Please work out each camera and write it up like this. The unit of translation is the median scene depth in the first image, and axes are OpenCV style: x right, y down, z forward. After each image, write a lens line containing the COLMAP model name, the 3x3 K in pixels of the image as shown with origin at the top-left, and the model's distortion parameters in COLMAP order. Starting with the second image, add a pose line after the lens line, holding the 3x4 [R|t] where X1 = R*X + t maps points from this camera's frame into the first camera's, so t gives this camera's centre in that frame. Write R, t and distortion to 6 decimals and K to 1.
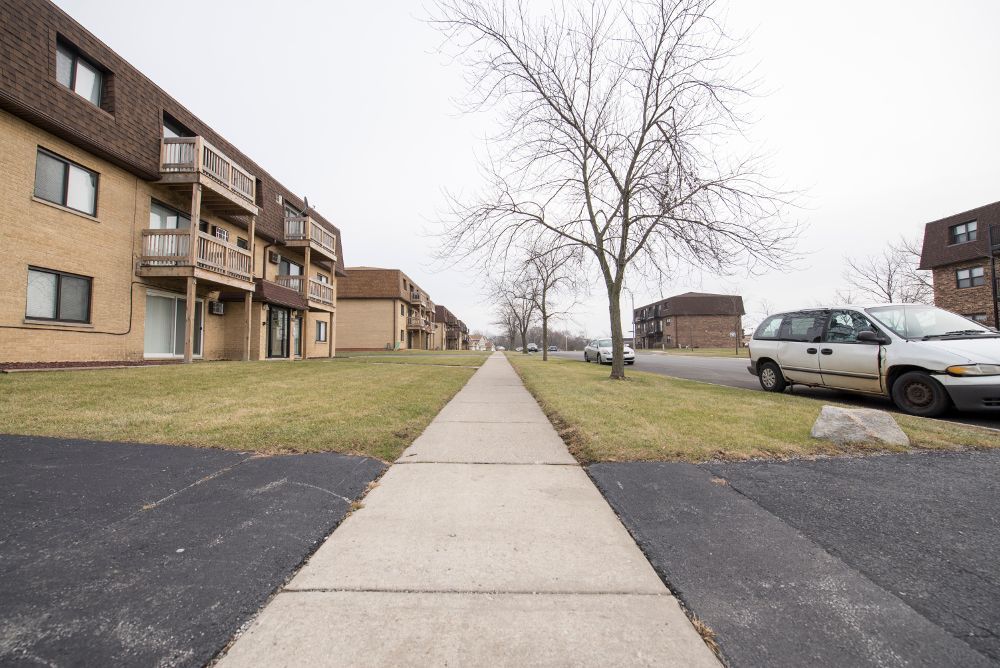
lens RADIAL K [[409.5, 0, 499.5], [0, 409.5, 335.2], [0, 0, 1]] dist [-0.020262, -0.000877]
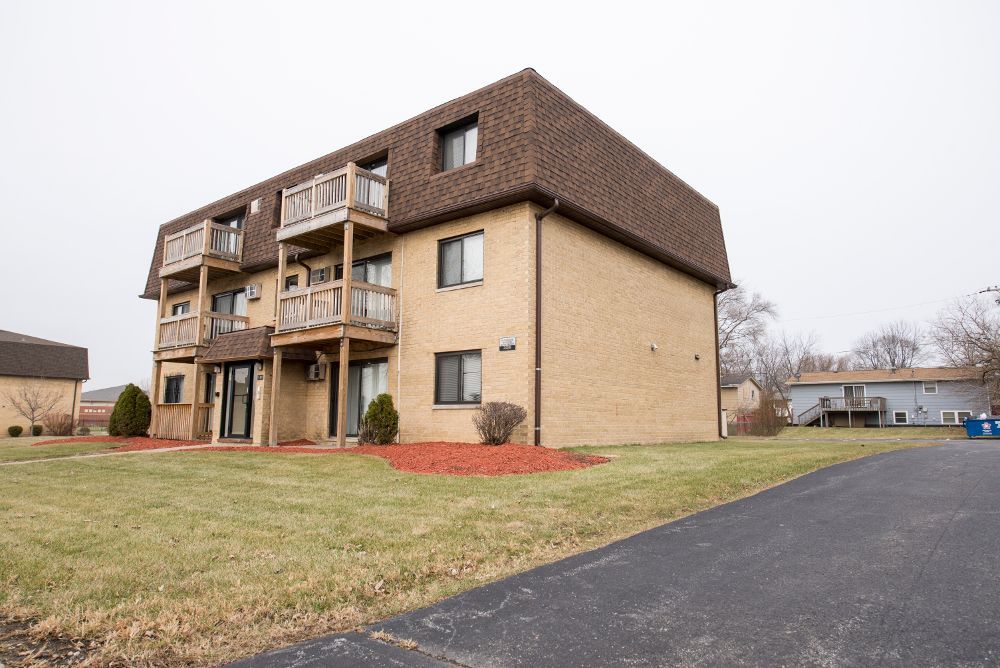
lens RADIAL K [[652.7, 0, 496.3], [0, 652.7, 346.0], [0, 0, 1]] dist [-0.007684, 0.008457]
pose [[-0.645041, -0.138704, -0.751455, -0.051396], [-0.001503, 0.983617, -0.180266, 0.060120], [0.764147, -0.115149, -0.634681, 1.924739]]
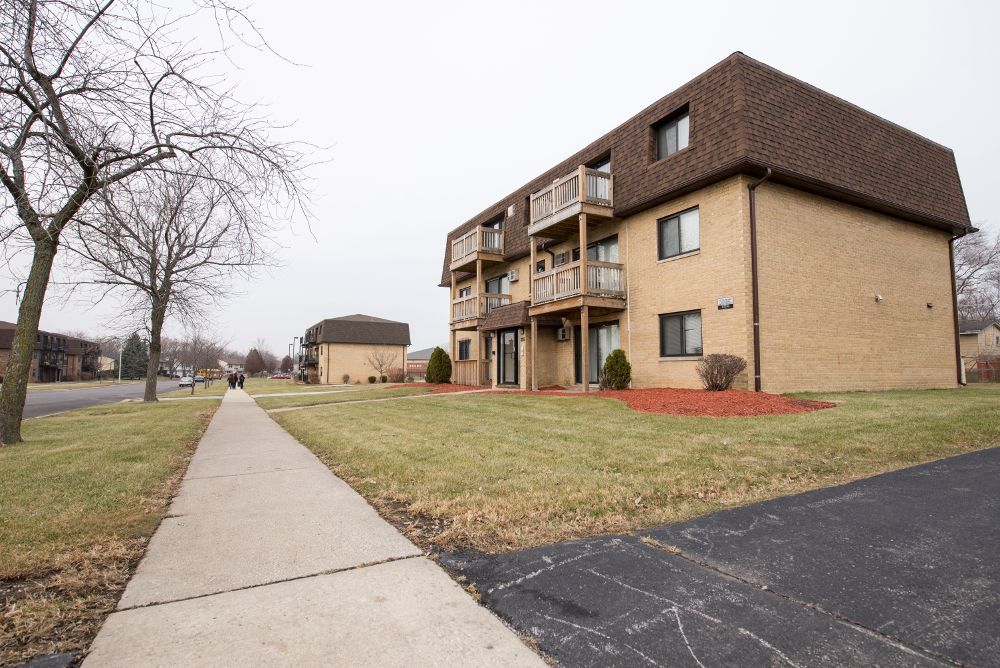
lens RADIAL K [[516.5, 0, 487.8], [0, 516.5, 346.7], [0, 0, 1]] dist [-0.002605, -0.005738]
pose [[-0.895833, -0.066395, -0.439402, -0.048939], [-0.019929, 0.993783, -0.109533, 0.060176], [0.443943, -0.089367, -0.891588, 1.922440]]
